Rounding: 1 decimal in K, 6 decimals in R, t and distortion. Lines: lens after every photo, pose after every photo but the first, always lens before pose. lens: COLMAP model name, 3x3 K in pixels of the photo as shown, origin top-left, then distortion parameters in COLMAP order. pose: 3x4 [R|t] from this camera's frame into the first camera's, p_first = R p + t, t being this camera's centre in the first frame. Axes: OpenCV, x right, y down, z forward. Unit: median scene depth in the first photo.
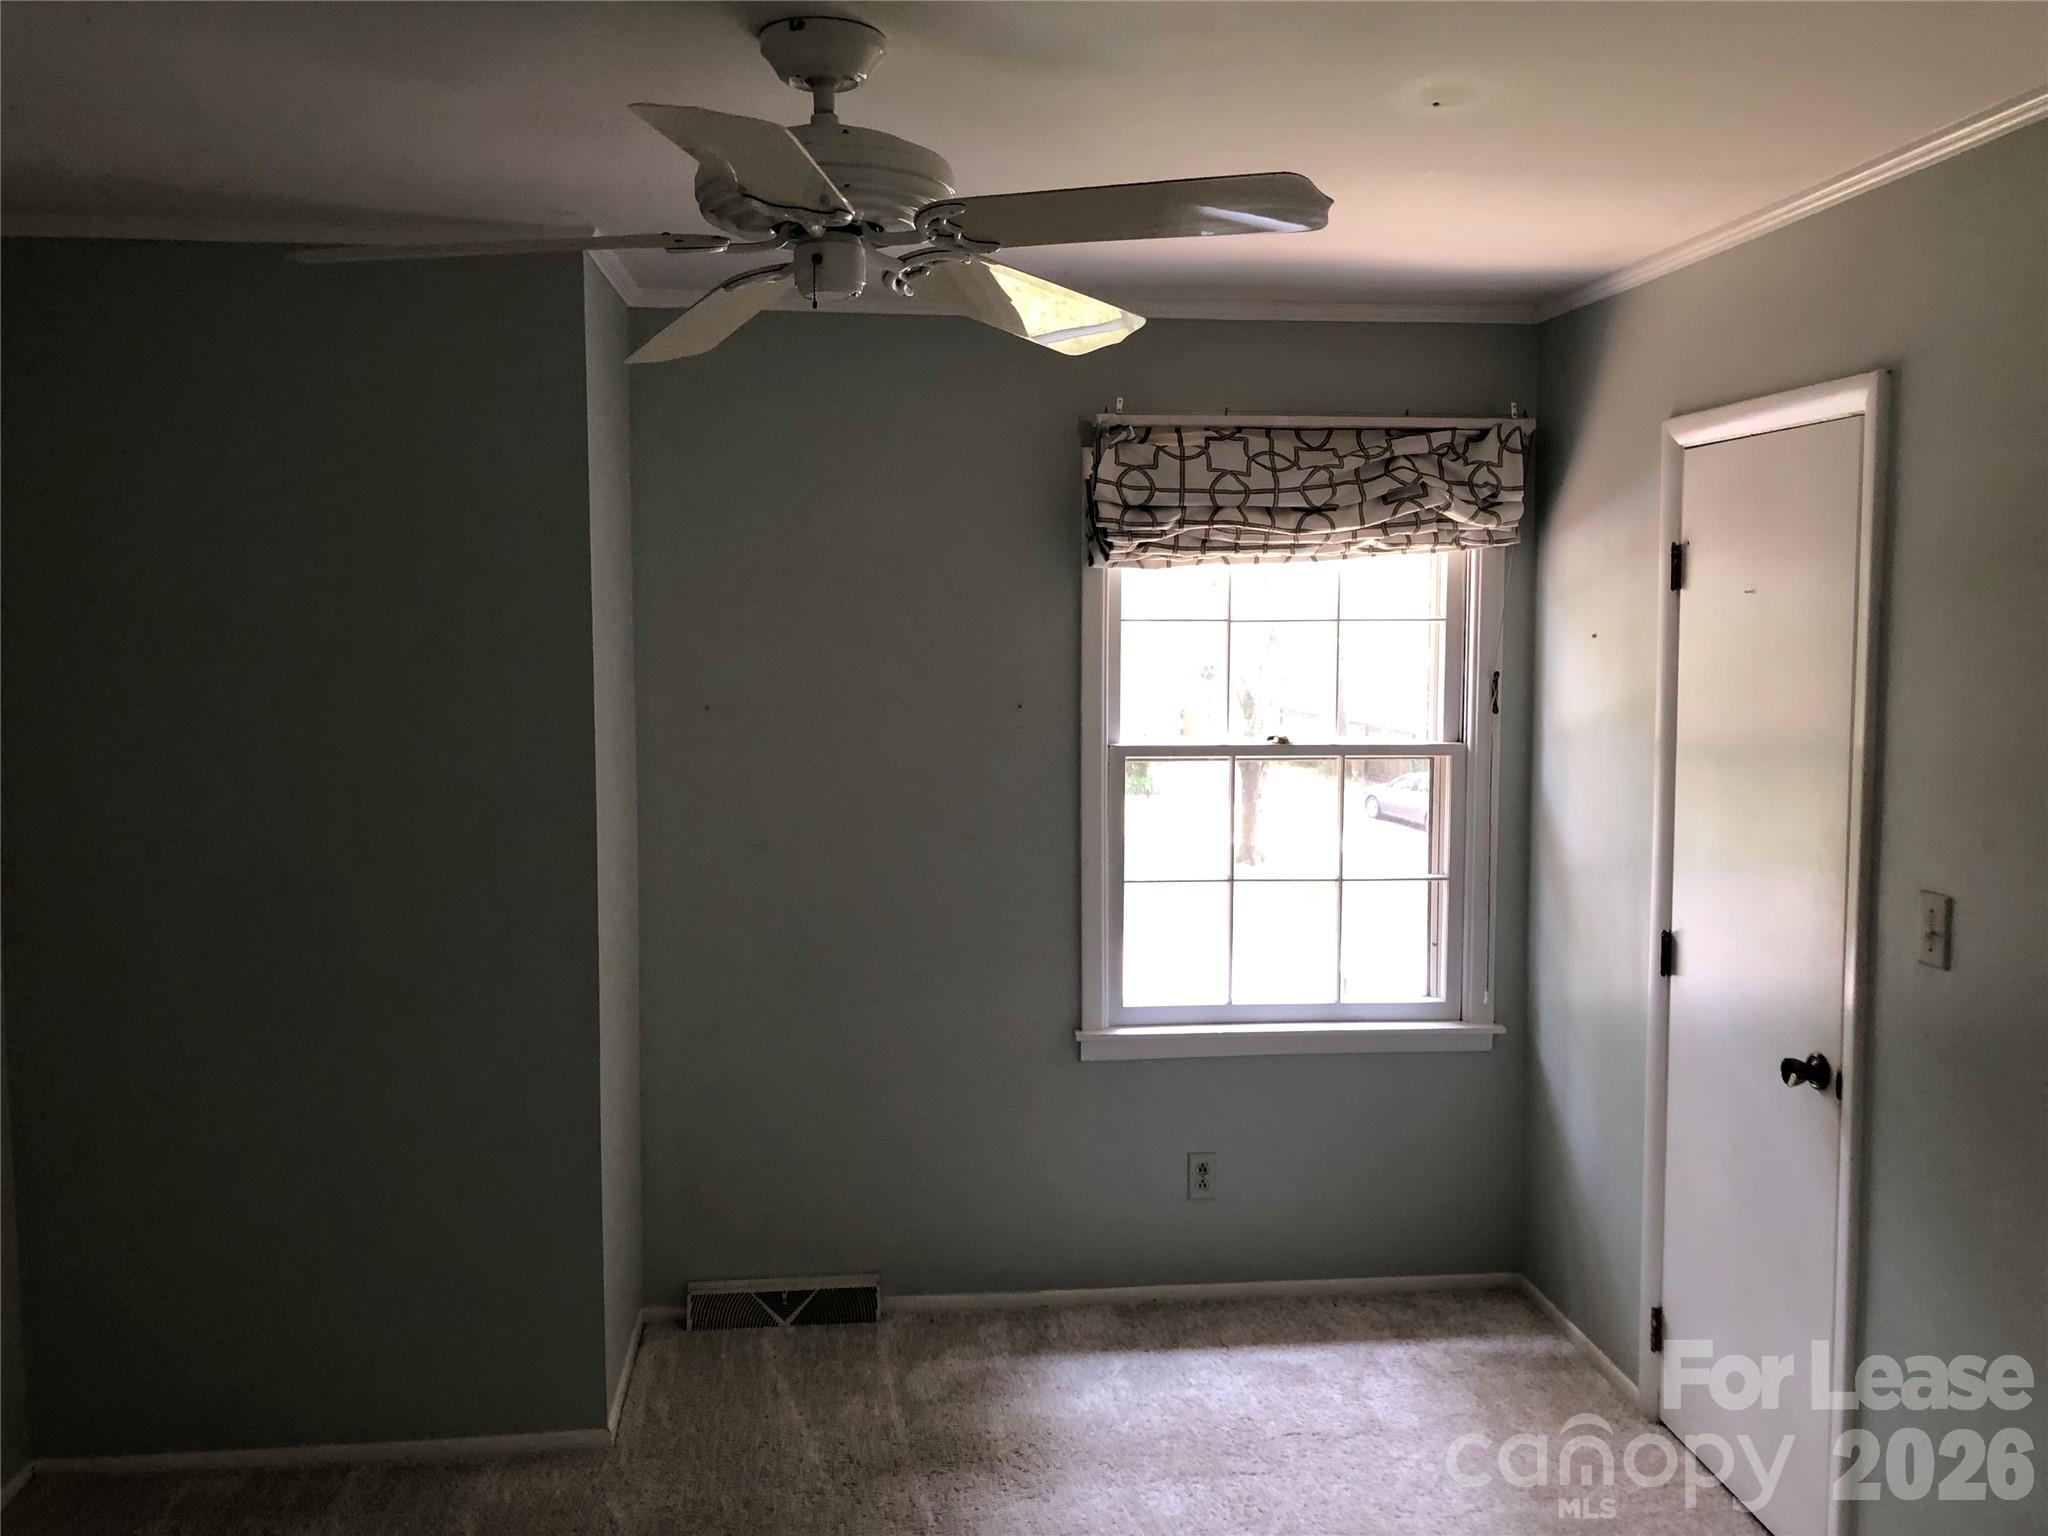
lens RADIAL K [[1677.8, 0, 1025.0], [0, 1677.8, 757.2], [0, 0, 1]] dist [0.103182, -0.355901]
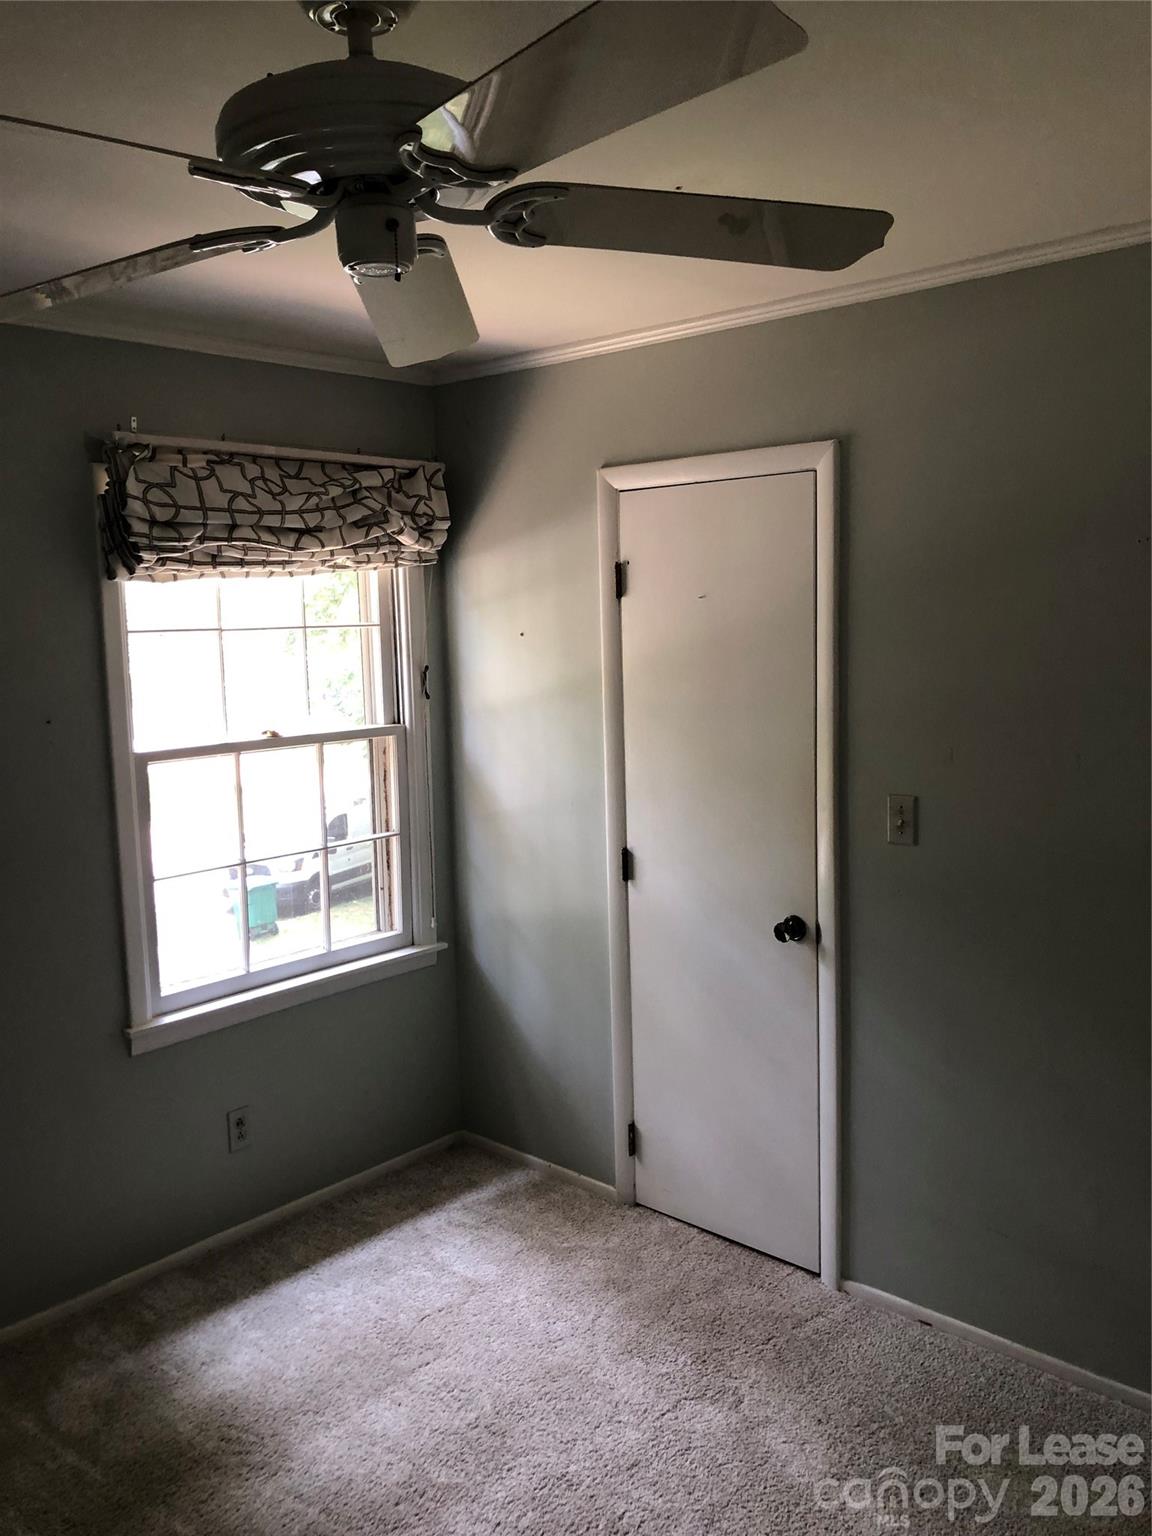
lens RADIAL K [[1250.0, 0, 576.0], [0, 1250.0, 768.0], [0, 0, 1]] dist [0.003802, -0.013417]
pose [[0.734688, -0.100382, 0.670938, -0.279892], [0.080538, 0.994904, 0.060663, -0.023276], [-0.673608, 0.009468, 0.739028, 0.250903]]
